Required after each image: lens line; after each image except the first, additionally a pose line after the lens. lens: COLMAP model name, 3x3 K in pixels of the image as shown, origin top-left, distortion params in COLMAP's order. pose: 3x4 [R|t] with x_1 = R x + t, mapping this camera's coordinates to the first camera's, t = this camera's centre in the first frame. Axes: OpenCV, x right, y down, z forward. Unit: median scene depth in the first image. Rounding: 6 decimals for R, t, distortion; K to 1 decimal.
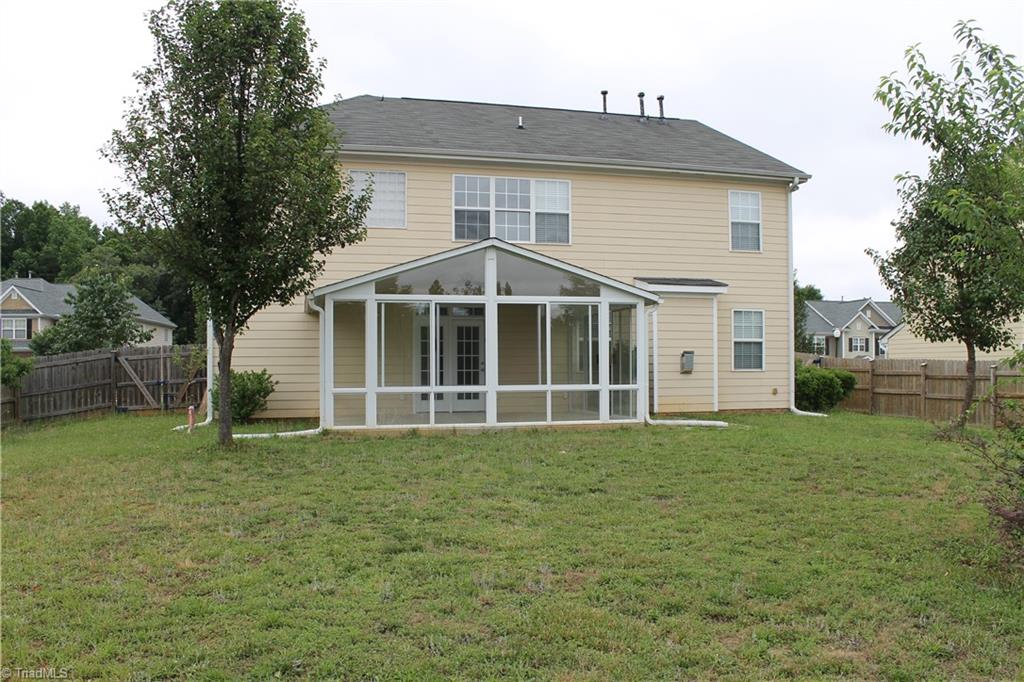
lens RADIAL K [[855.2, 0, 524.0], [0, 855.2, 358.8], [0, 0, 1]] dist [-0.173064, 0.155841]
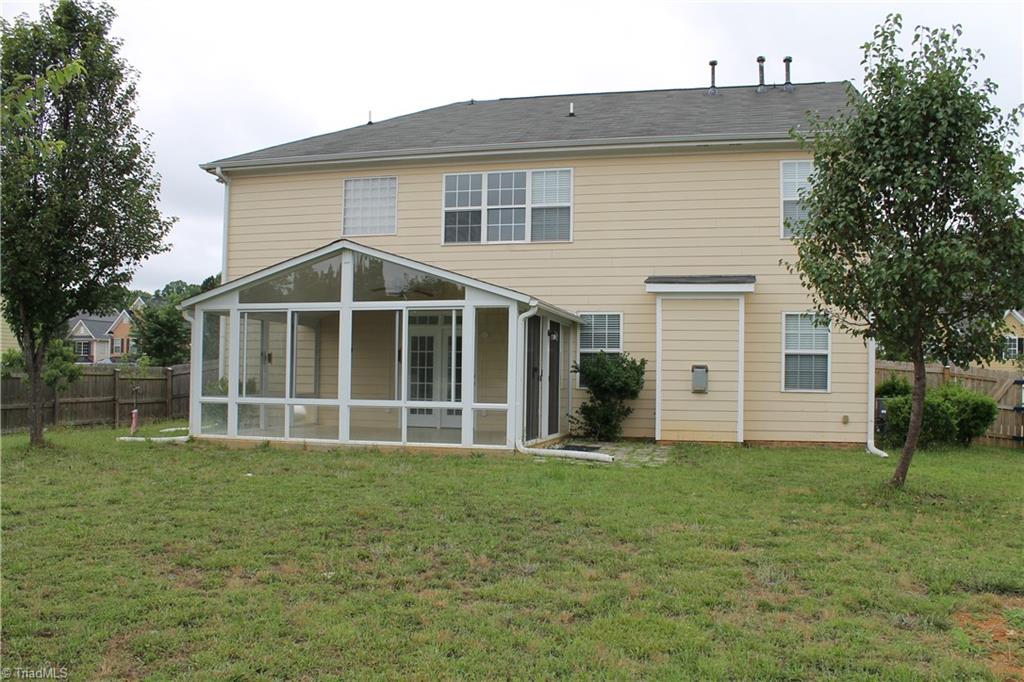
lens RADIAL K [[880.0, 0, 512.0], [0, 880.0, 341.0], [0, 0, 1]] dist [-0.197470, 0.166881]
pose [[0.879382, -0.005707, -0.476083, 0.437953], [-0.013297, 0.999244, -0.036539, 0.000348], [0.475931, 0.038462, 0.878641, 0.197776]]
